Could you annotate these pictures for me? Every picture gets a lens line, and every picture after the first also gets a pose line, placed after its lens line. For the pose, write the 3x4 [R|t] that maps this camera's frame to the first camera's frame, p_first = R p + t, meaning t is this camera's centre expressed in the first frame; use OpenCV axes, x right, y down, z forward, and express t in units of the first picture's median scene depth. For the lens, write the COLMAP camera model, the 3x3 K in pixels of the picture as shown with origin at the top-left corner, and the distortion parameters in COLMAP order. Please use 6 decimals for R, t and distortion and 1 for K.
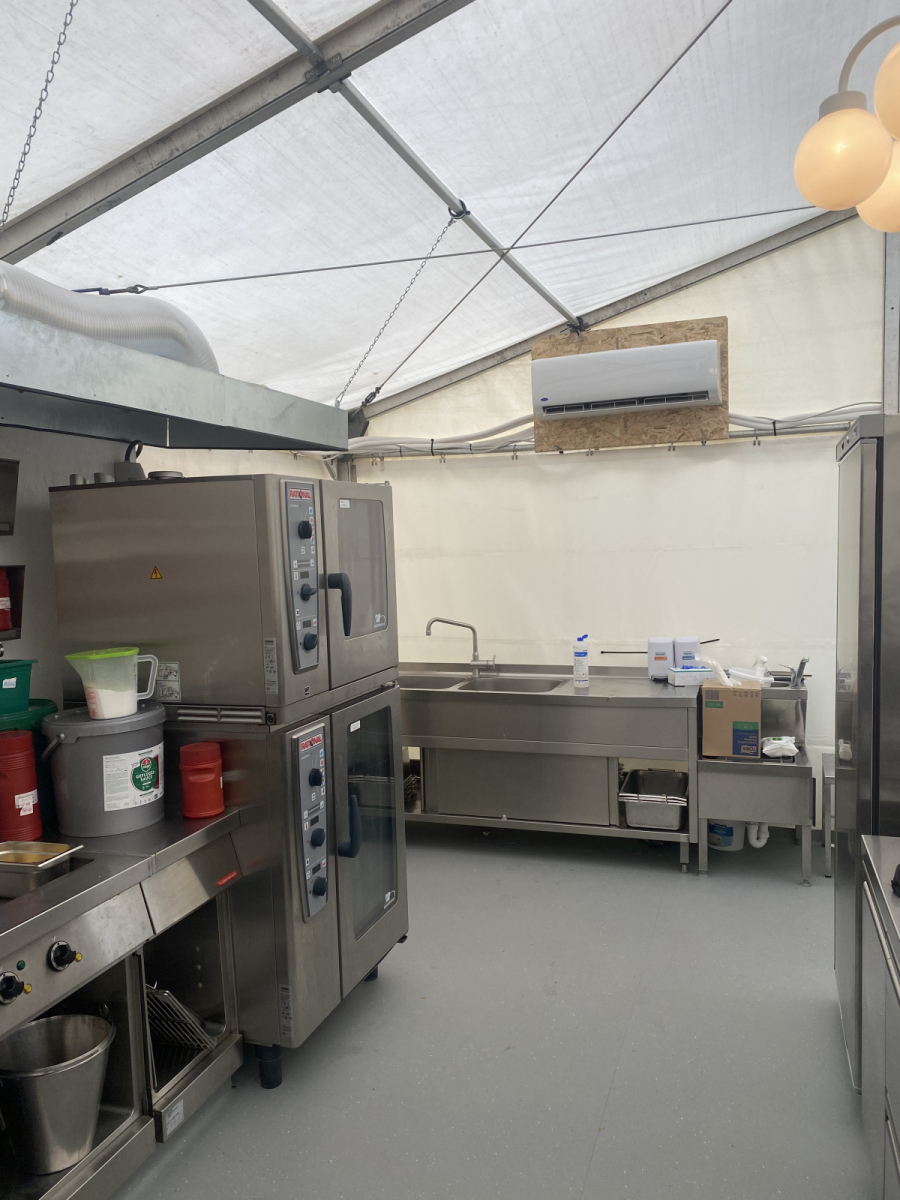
lens RADIAL K [[917.2, 0, 432.4], [0, 917.2, 610.4], [0, 0, 1]] dist [0.012373, -0.004849]
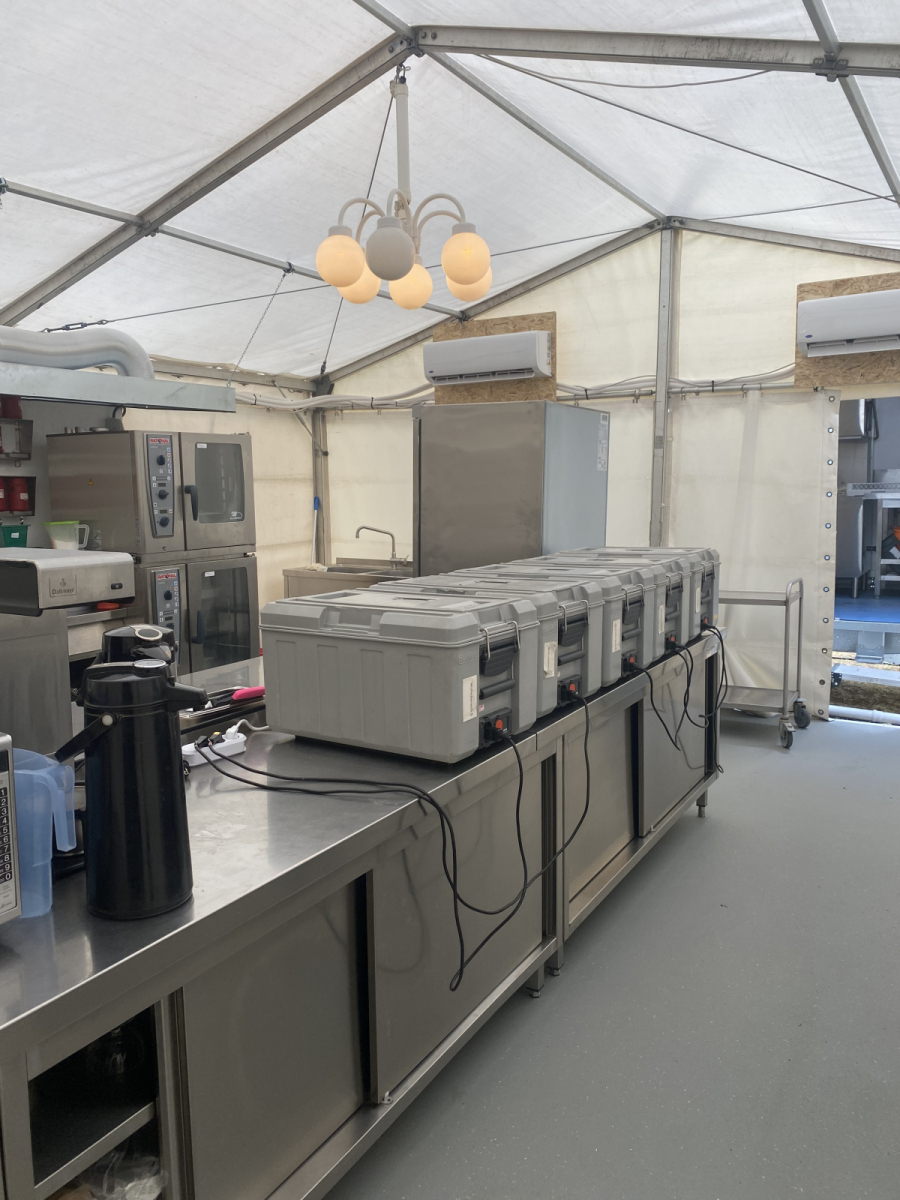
lens RADIAL K [[942.8, 0, 450.0], [0, 942.8, 600.0], [0, 0, 1]] dist [0.009468, 0.001181]
pose [[0.976429, 0.052540, -0.209346, 0.853165], [-0.040753, 0.997352, 0.060228, 0.055487], [0.211957, -0.050277, 0.975985, -0.762534]]
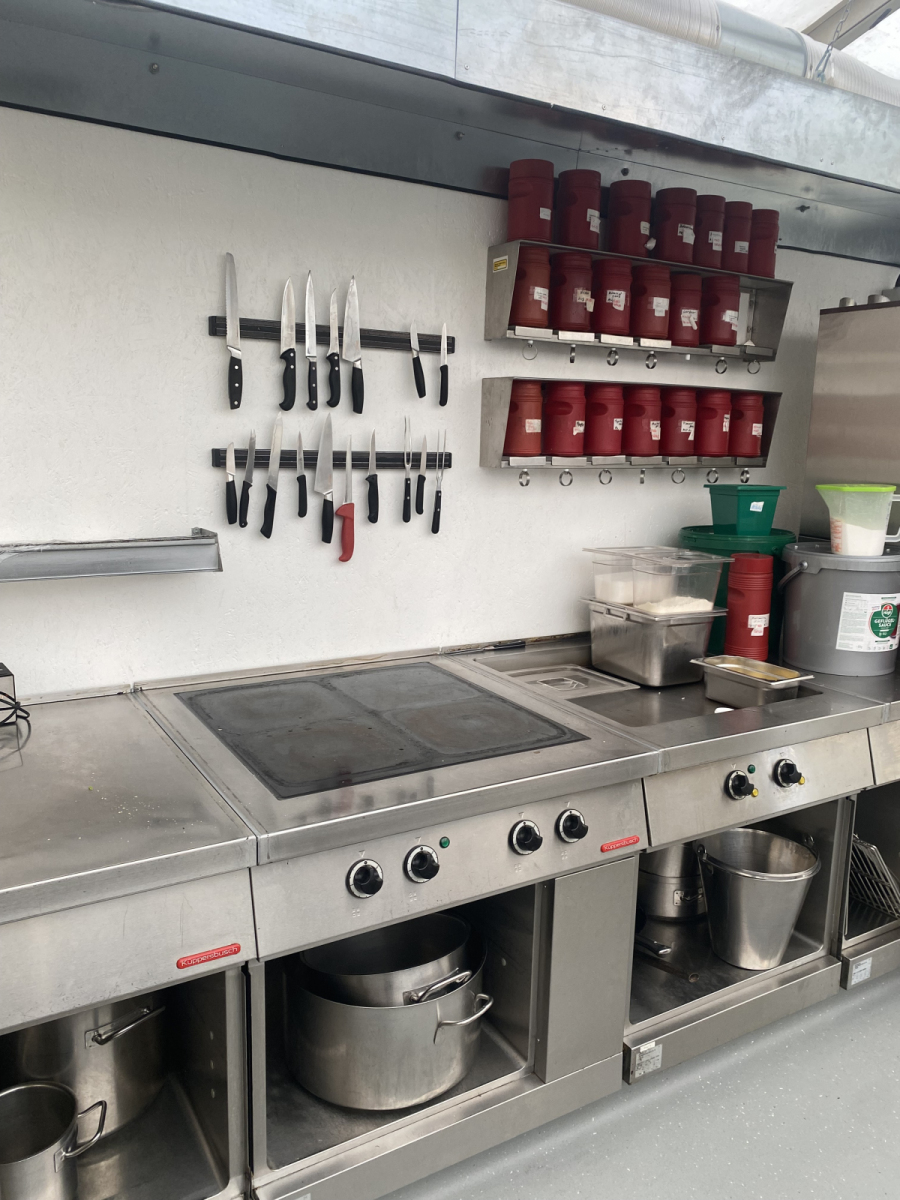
lens RADIAL K [[915.8, 0, 450.0], [0, 915.8, 600.0], [0, 0, 1]] dist [0.004790, 0.000736]
pose [[0.767722, 0.177176, -0.615802, -0.078688], [-0.097904, 0.982164, 0.160527, 0.049710], [0.633260, -0.062951, 0.771375, 0.006763]]
